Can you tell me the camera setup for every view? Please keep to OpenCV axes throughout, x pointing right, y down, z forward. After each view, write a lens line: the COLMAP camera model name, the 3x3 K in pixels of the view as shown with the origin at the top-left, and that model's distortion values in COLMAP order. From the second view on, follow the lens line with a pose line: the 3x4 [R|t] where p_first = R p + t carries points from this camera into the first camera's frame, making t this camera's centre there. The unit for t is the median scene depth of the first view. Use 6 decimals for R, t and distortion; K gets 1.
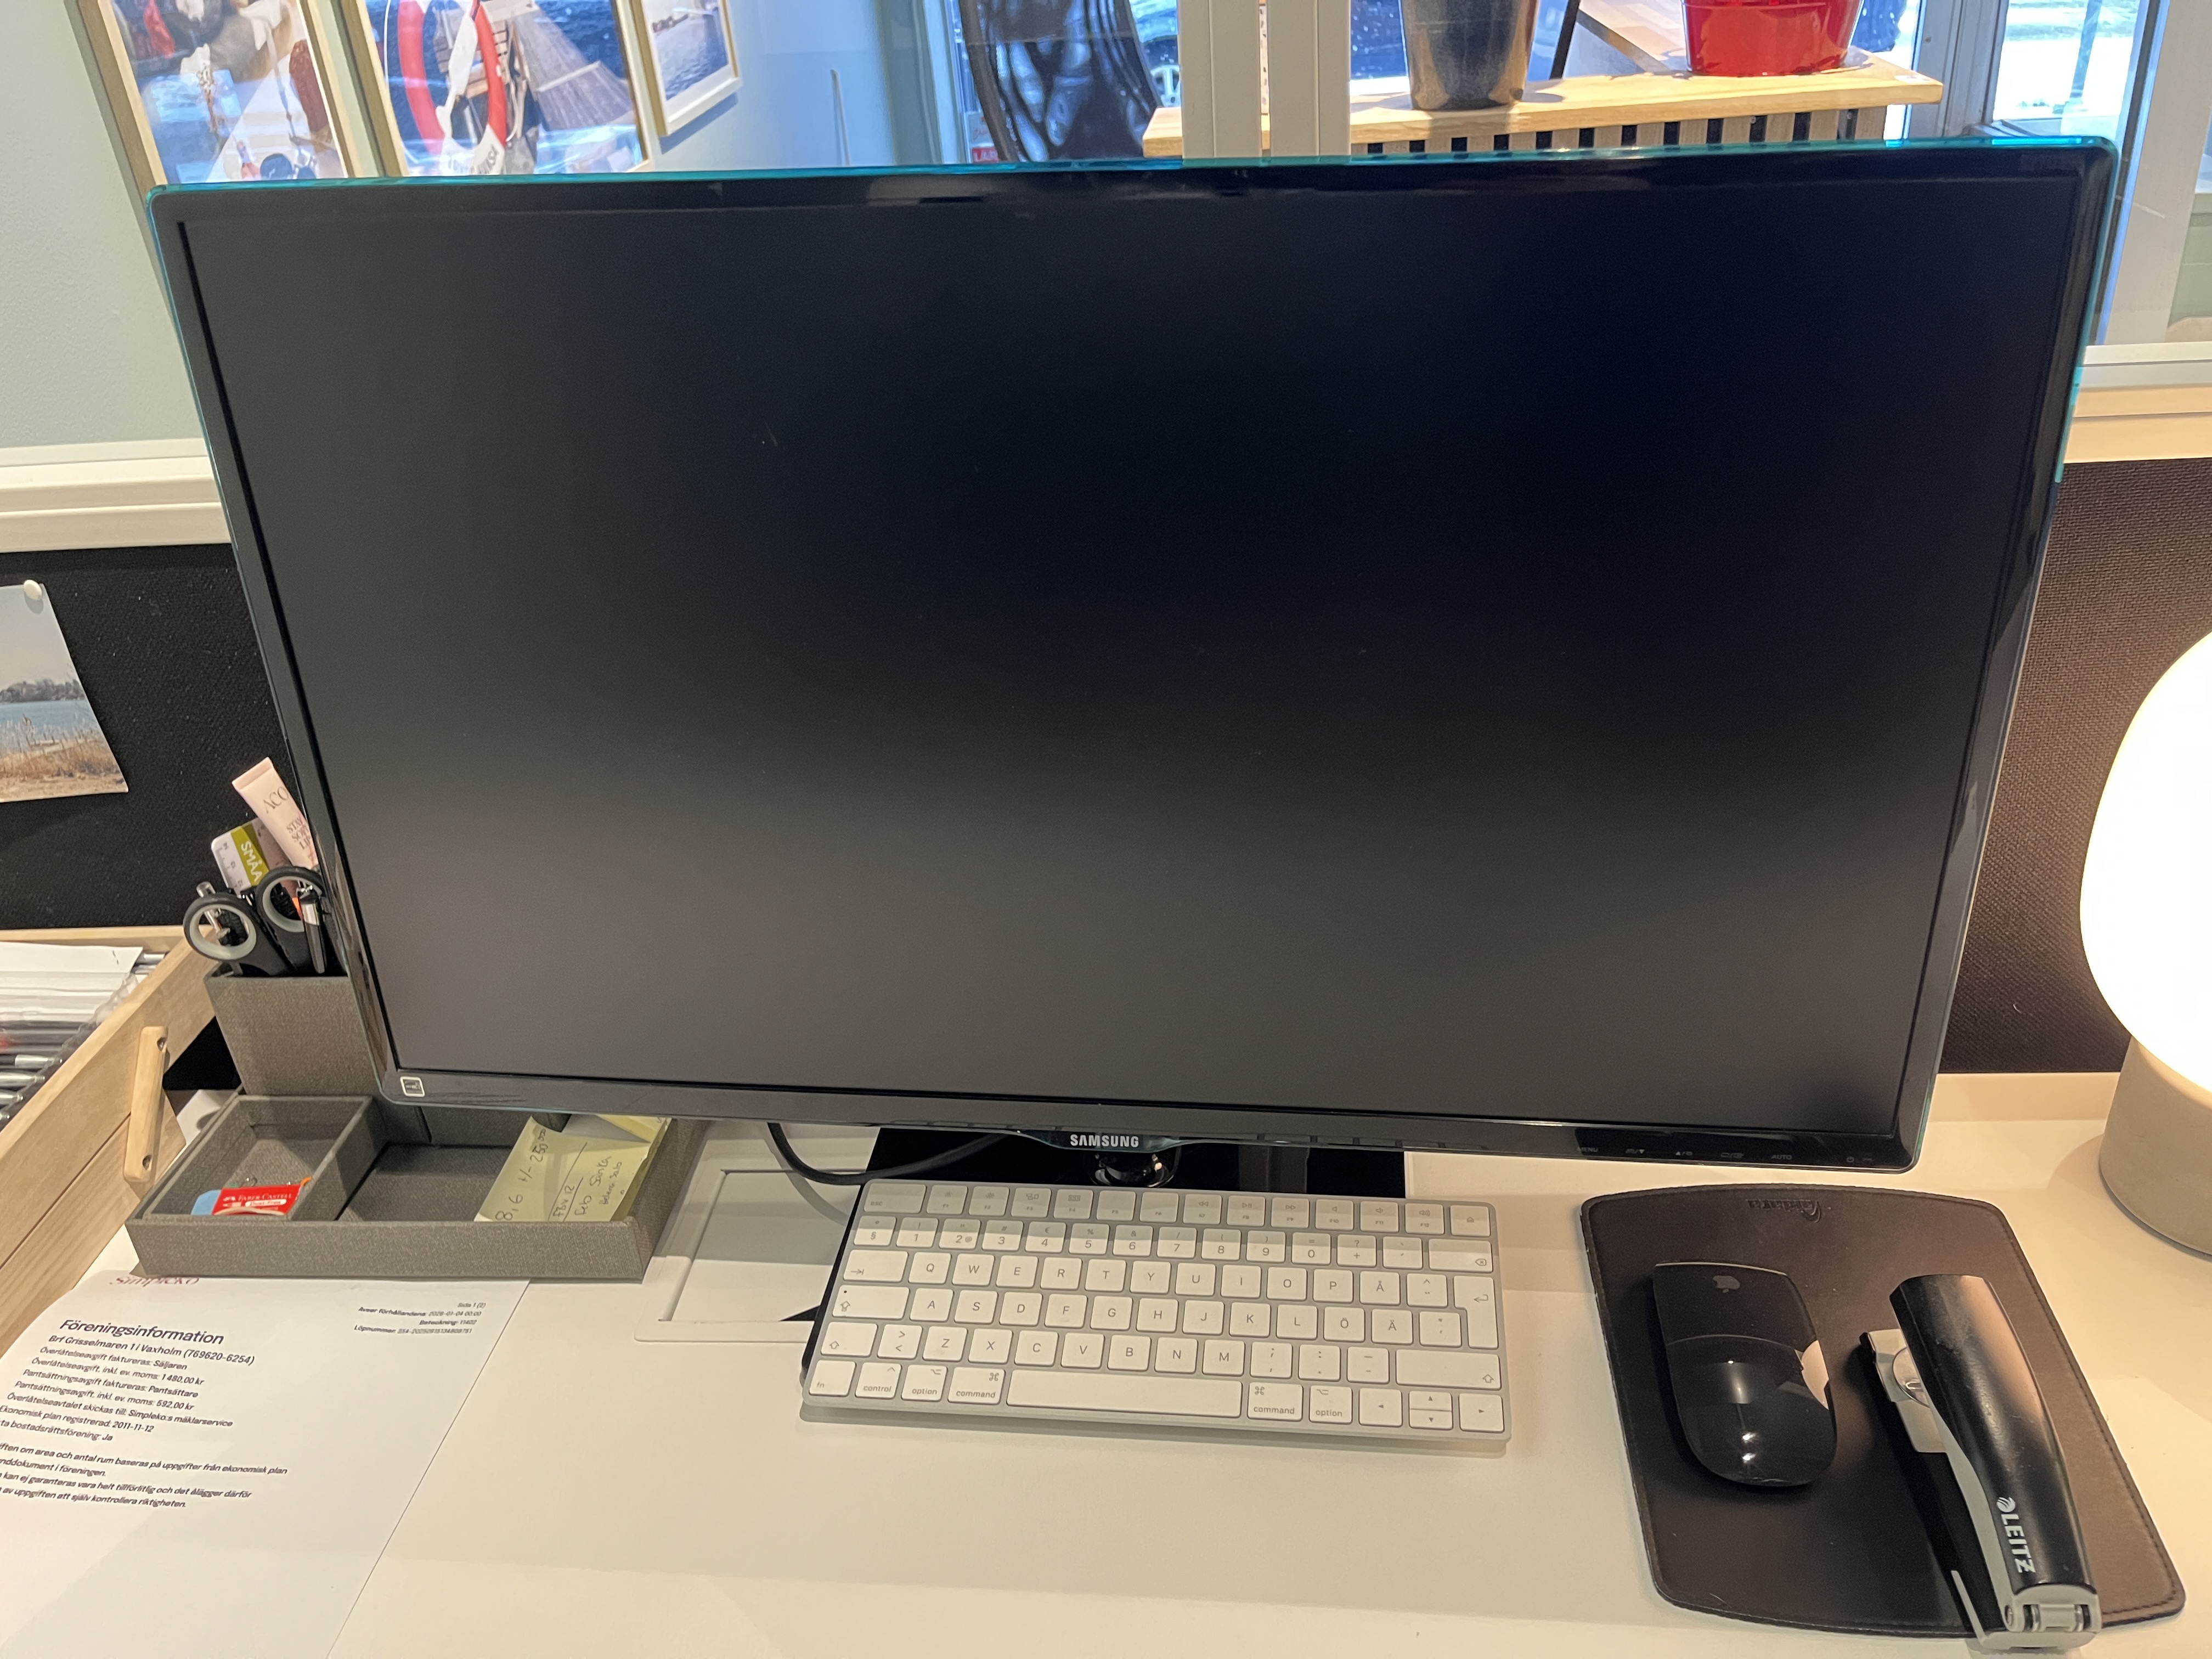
lens RADIAL K [[1671.7, 0, 1109.9], [0, 1671.7, 829.8], [0, 0, 1]] dist [0.066771, -0.097677]
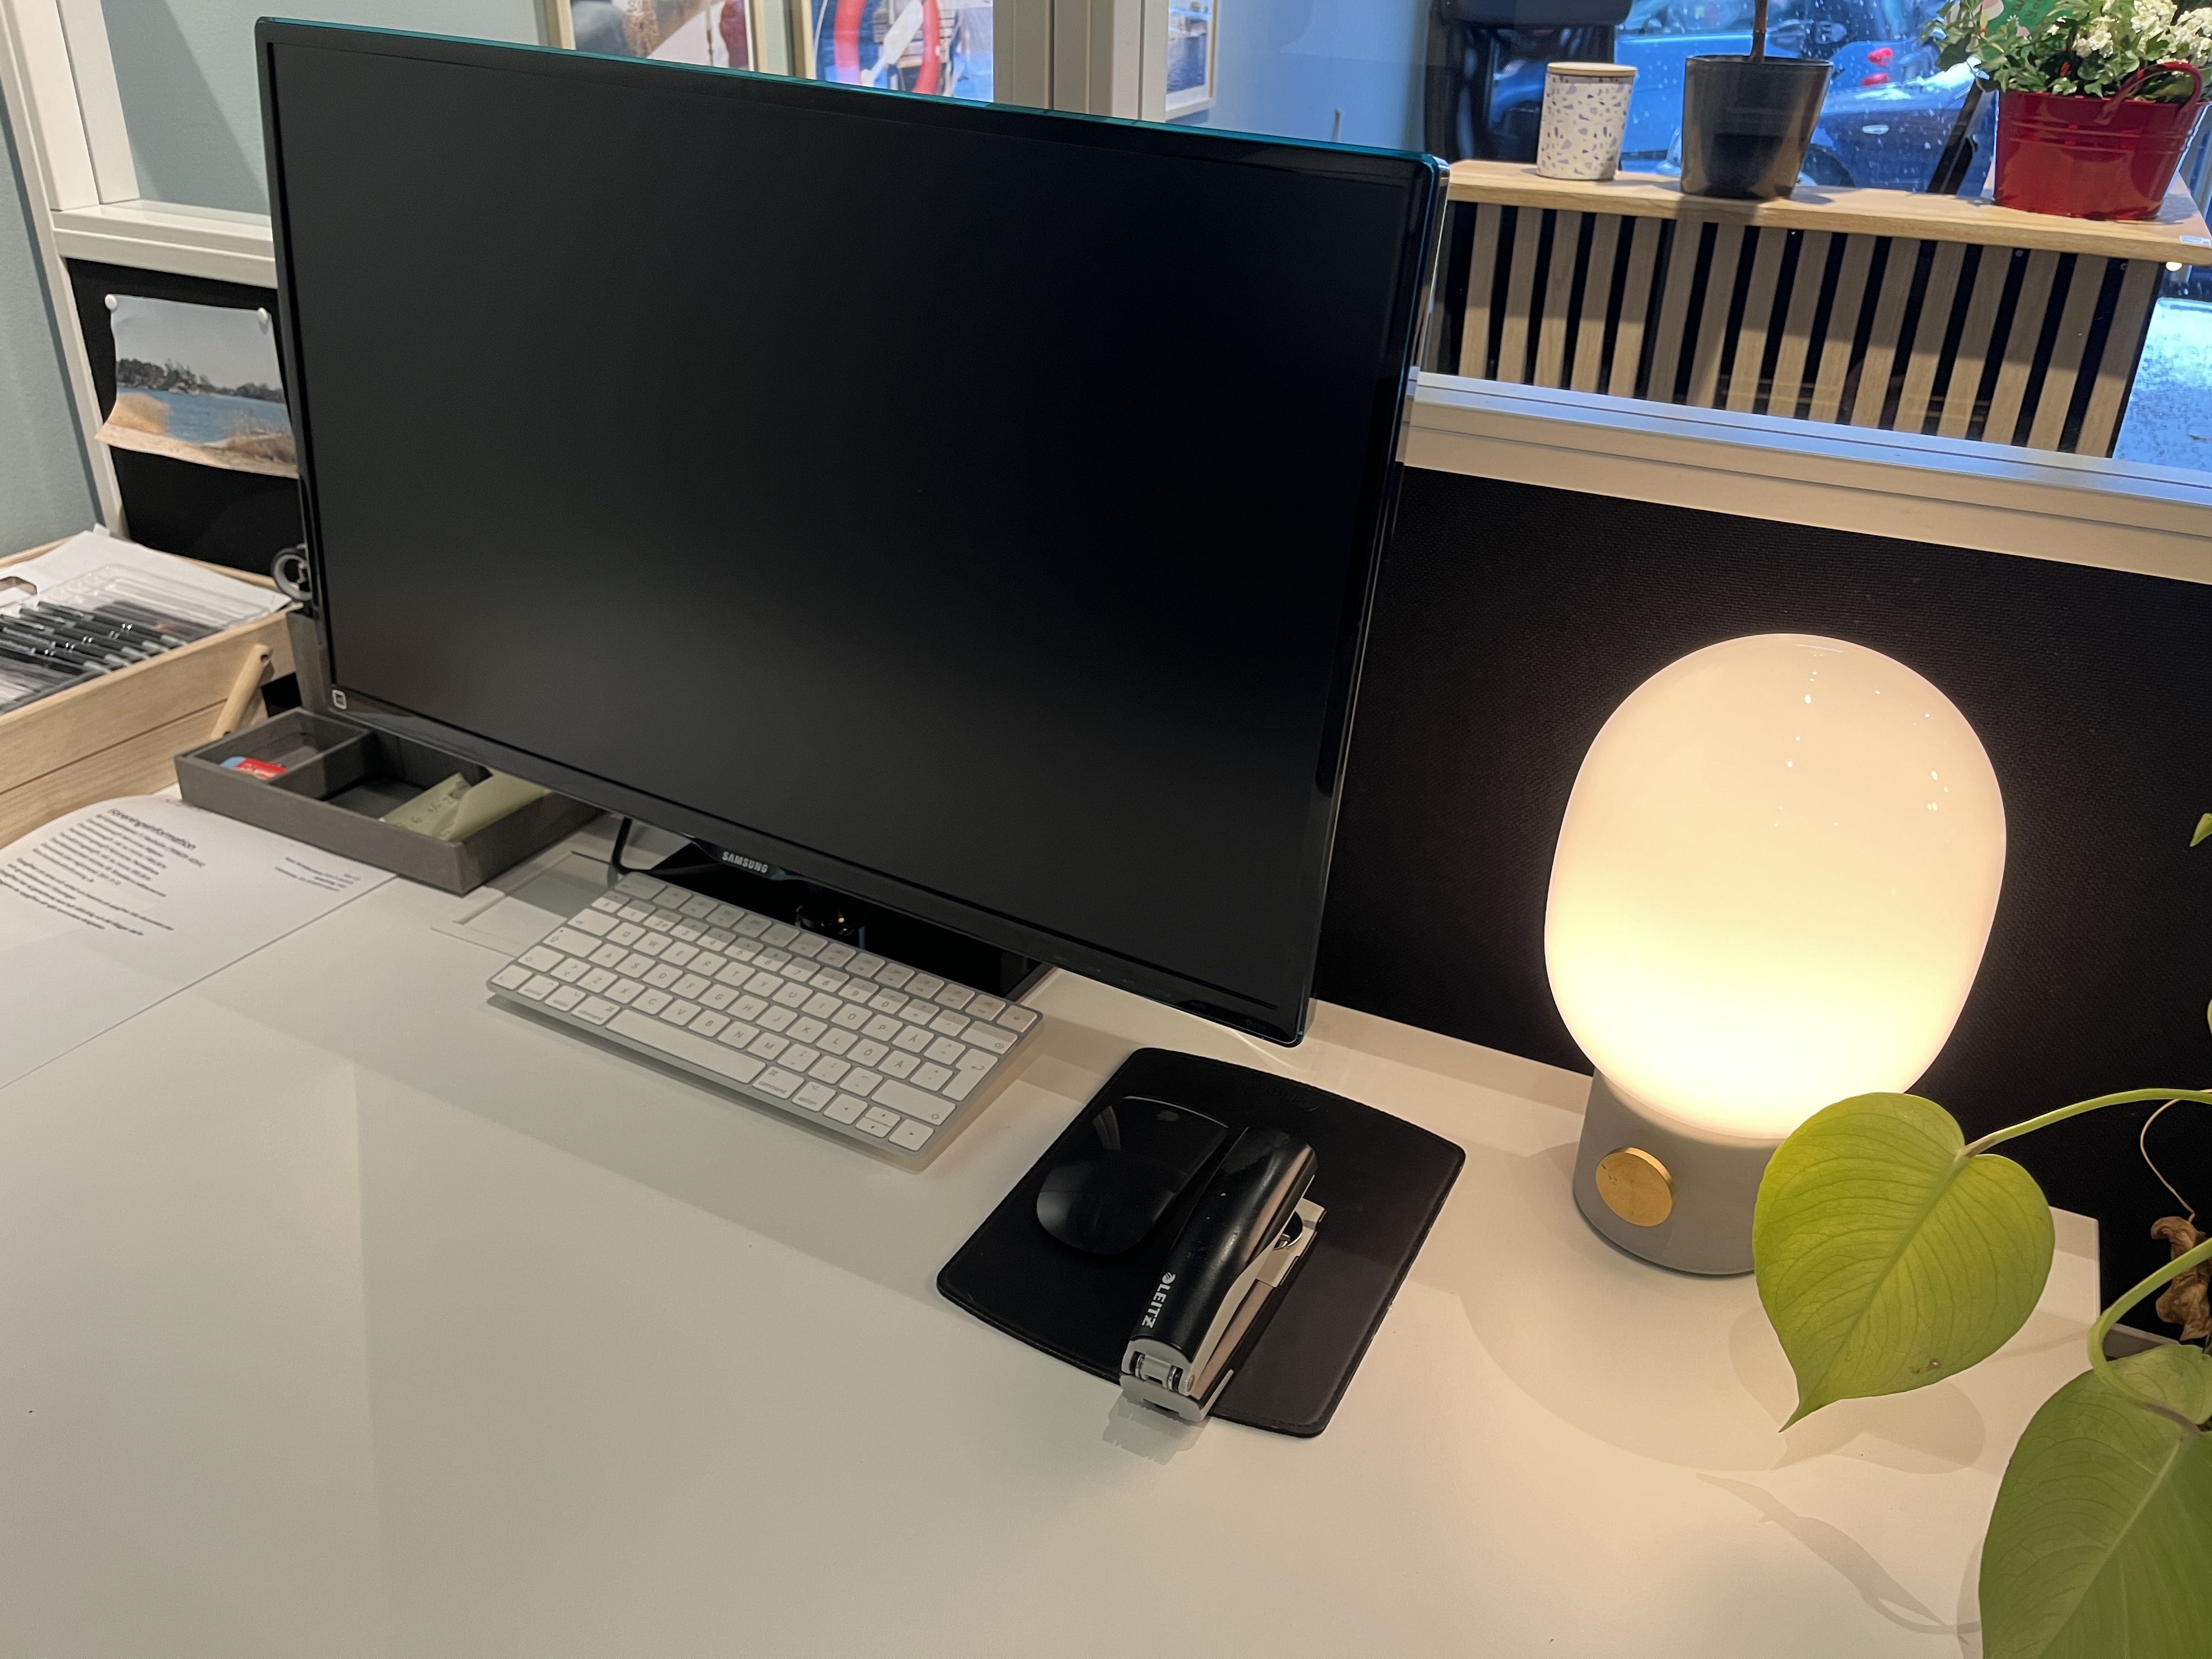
lens RADIAL K [[1671.7, 0, 1124.6], [0, 1671.7, 815.3], [0, 0, 1]] dist [0.066771, -0.097677]
pose [[0.924132, 0.256495, -0.283178, 0.512734], [-0.267268, 0.963622, 0.000610, 0.063272], [0.273033, 0.075121, 0.959067, -0.112831]]
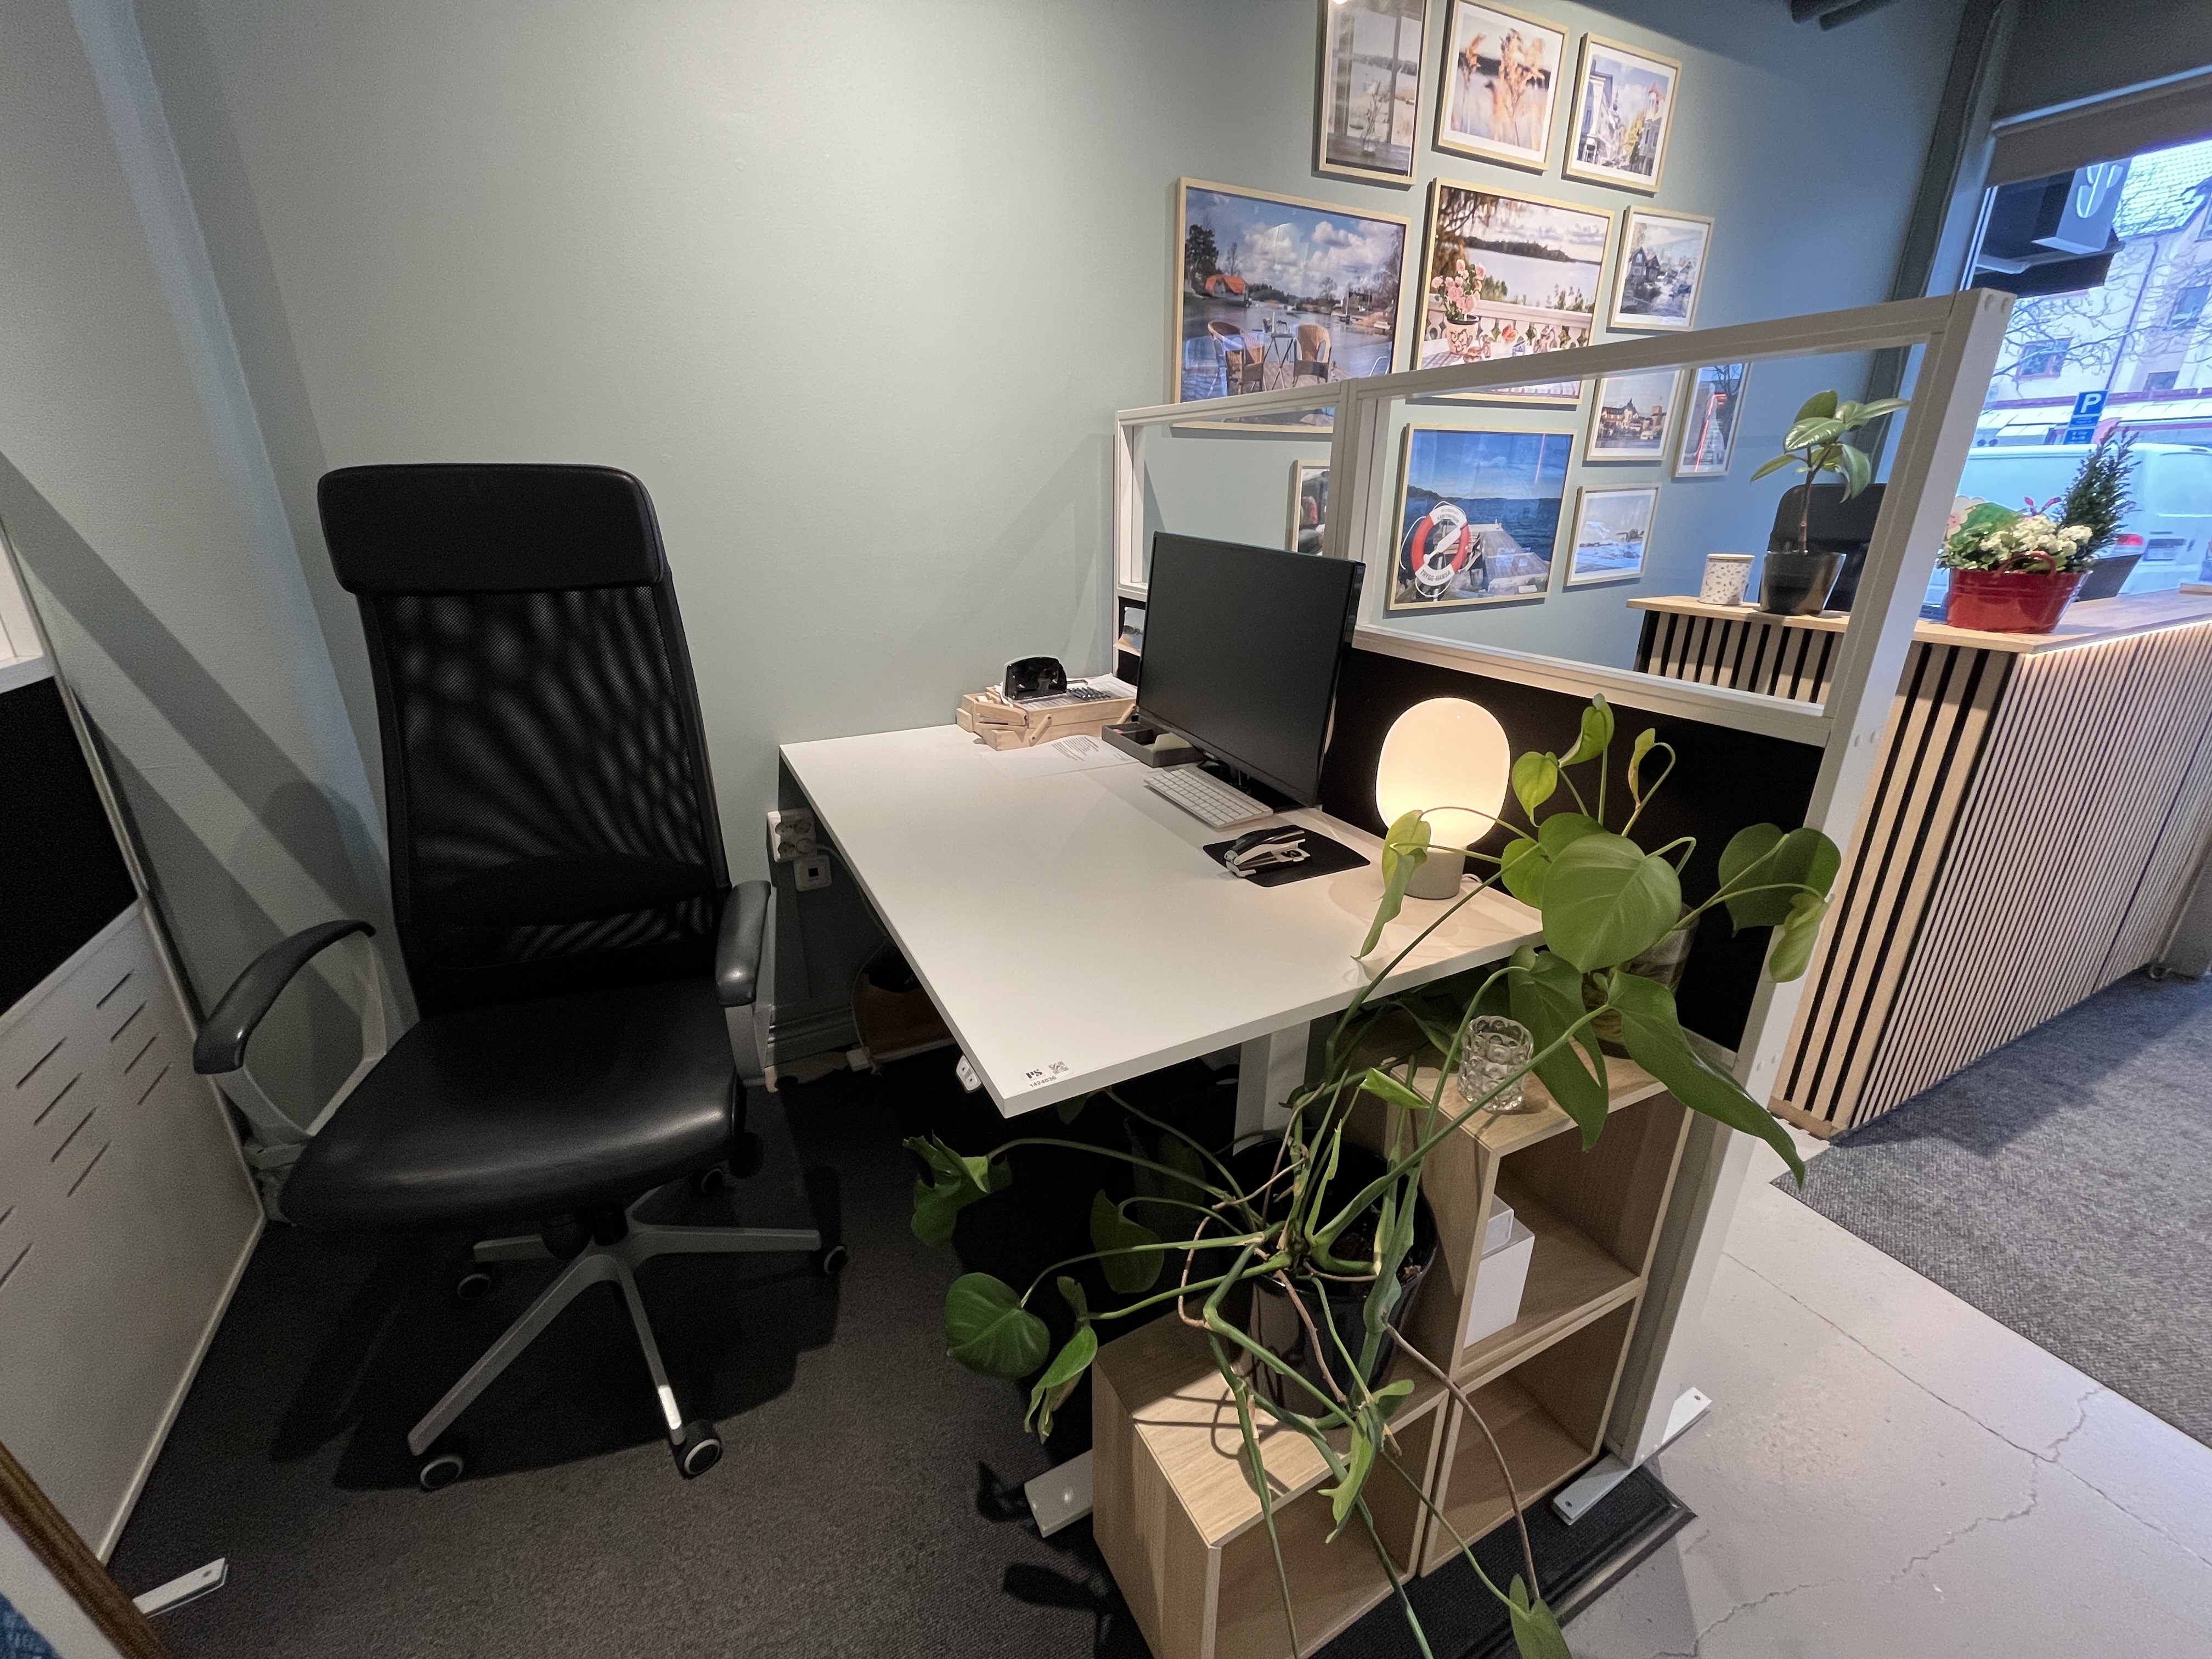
lens RADIAL K [[895.4, 0, 1104.7], [0, 895.4, 826.0], [0, 0, 1]] dist [-0.003747, -0.000165]
pose [[0.517770, 0.365975, -0.773289, 1.487453], [-0.463161, 0.879876, 0.106301, 0.192697], [0.719302, 0.303118, 0.625079, -0.535497]]
